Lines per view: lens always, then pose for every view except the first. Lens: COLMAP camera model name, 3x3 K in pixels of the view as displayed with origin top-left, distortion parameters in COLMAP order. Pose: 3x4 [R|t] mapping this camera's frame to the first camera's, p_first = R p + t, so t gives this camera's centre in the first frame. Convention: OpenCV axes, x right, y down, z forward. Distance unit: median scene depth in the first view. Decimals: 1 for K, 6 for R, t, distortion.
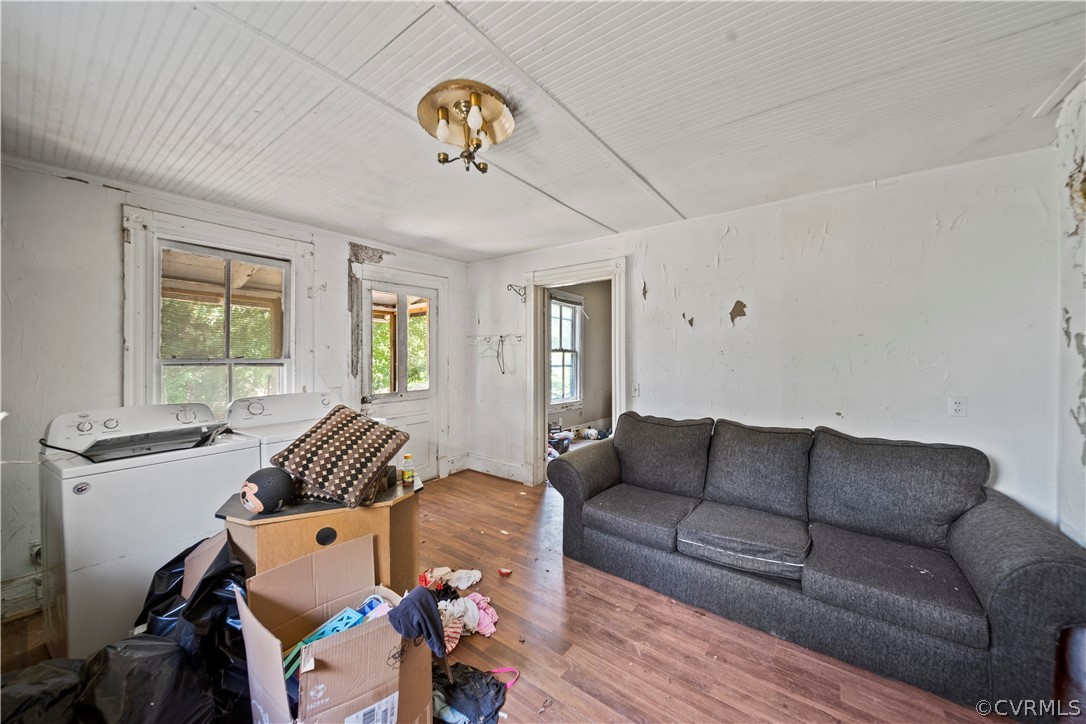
lens RADIAL K [[388.0, 0, 531.3], [0, 388.0, 360.9], [0, 0, 1]] dist [0.000462, 0.000010]
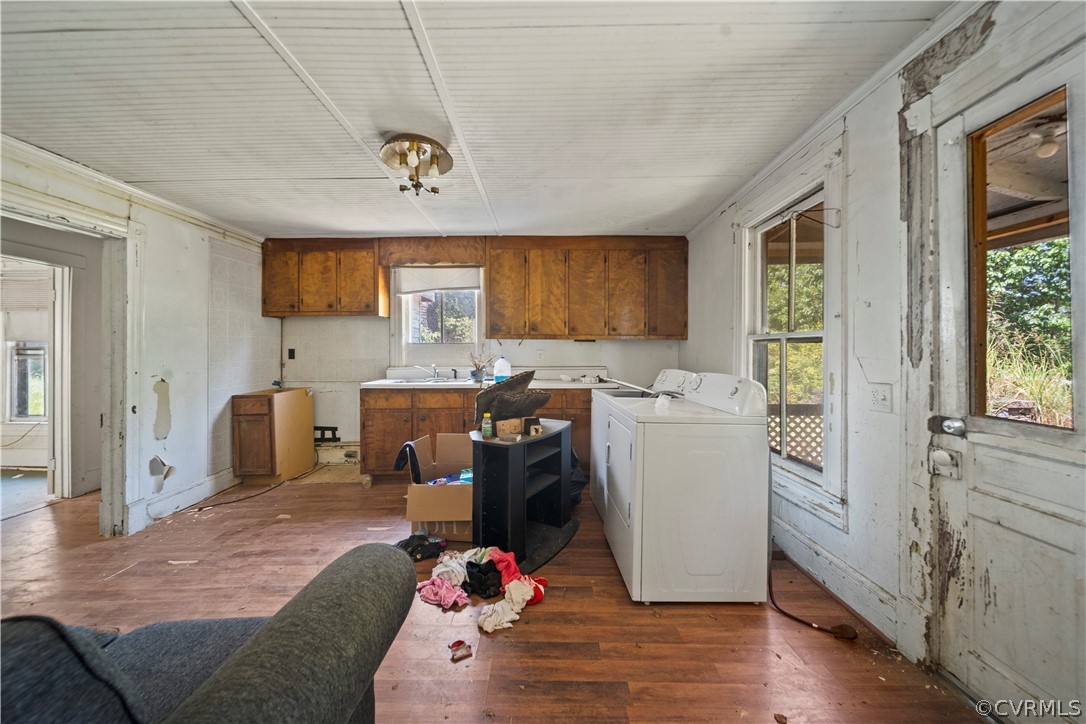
lens RADIAL K [[399.3, 0, 542.8], [0, 399.3, 347.2], [0, 0, 1]] dist [-0.000695, -0.000099]
pose [[-0.805924, -0.001300, -0.592017, 0.210210], [0.001047, 0.999993, -0.003621, 0.031733], [0.592017, -0.003538, -0.805917, 1.566309]]
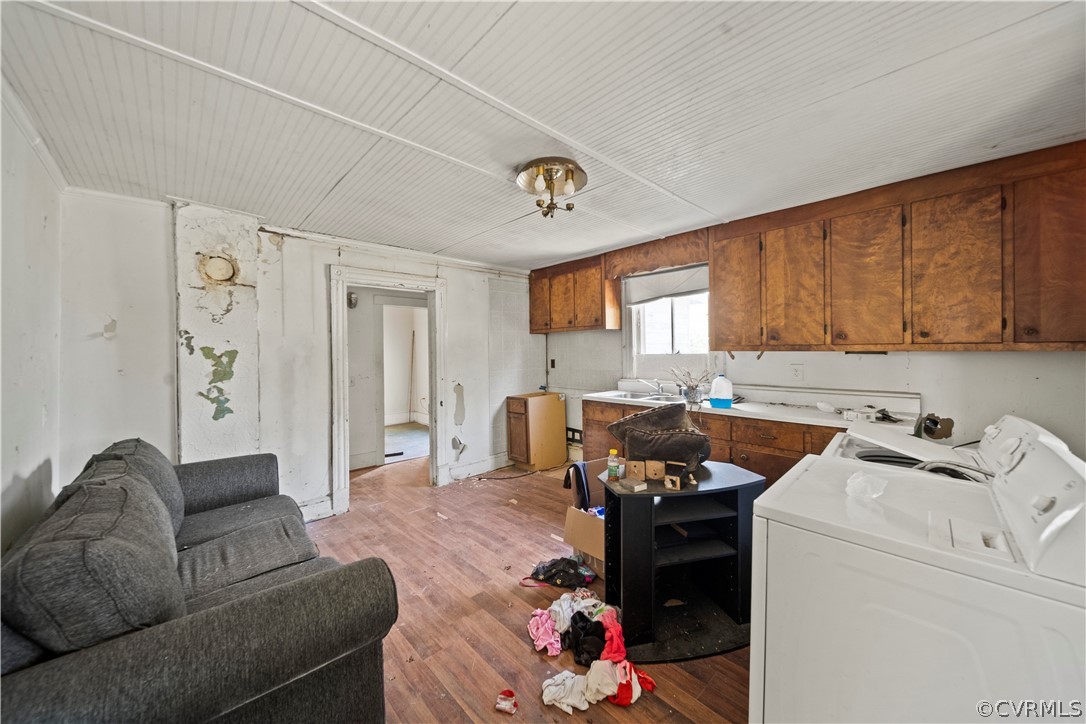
lens RADIAL K [[399.3, 0, 542.8], [0, 399.3, 347.2], [0, 0, 1]] dist [-0.000695, -0.000099]
pose [[-0.981815, 0.013783, 0.189342, -0.257038], [0.013515, 0.999905, -0.002704, -0.023983], [-0.189361, -0.000096, -0.981908, 1.554783]]
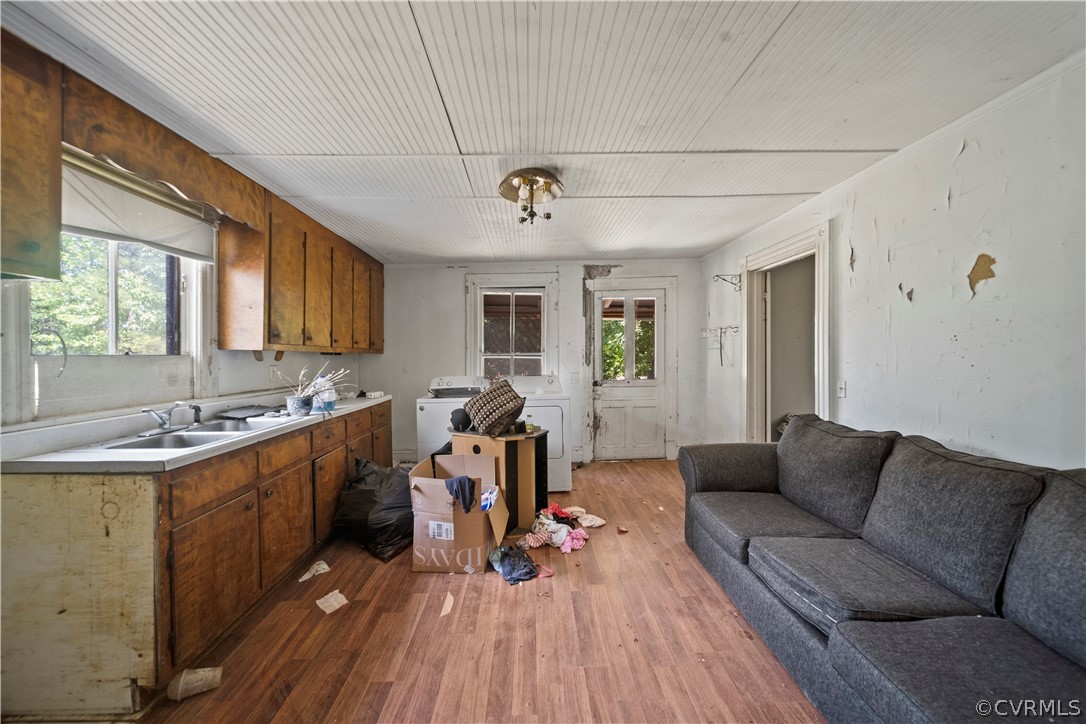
lens RADIAL K [[383.4, 0, 544.2], [0, 383.4, 357.0], [0, 0, 1]] dist [-0.000557, -0.000088]
pose [[0.631205, 0.003210, -0.775609, 0.664573], [0.001664, 0.999984, 0.005493, 0.006867], [0.775614, -0.004758, 0.631189, 0.071366]]
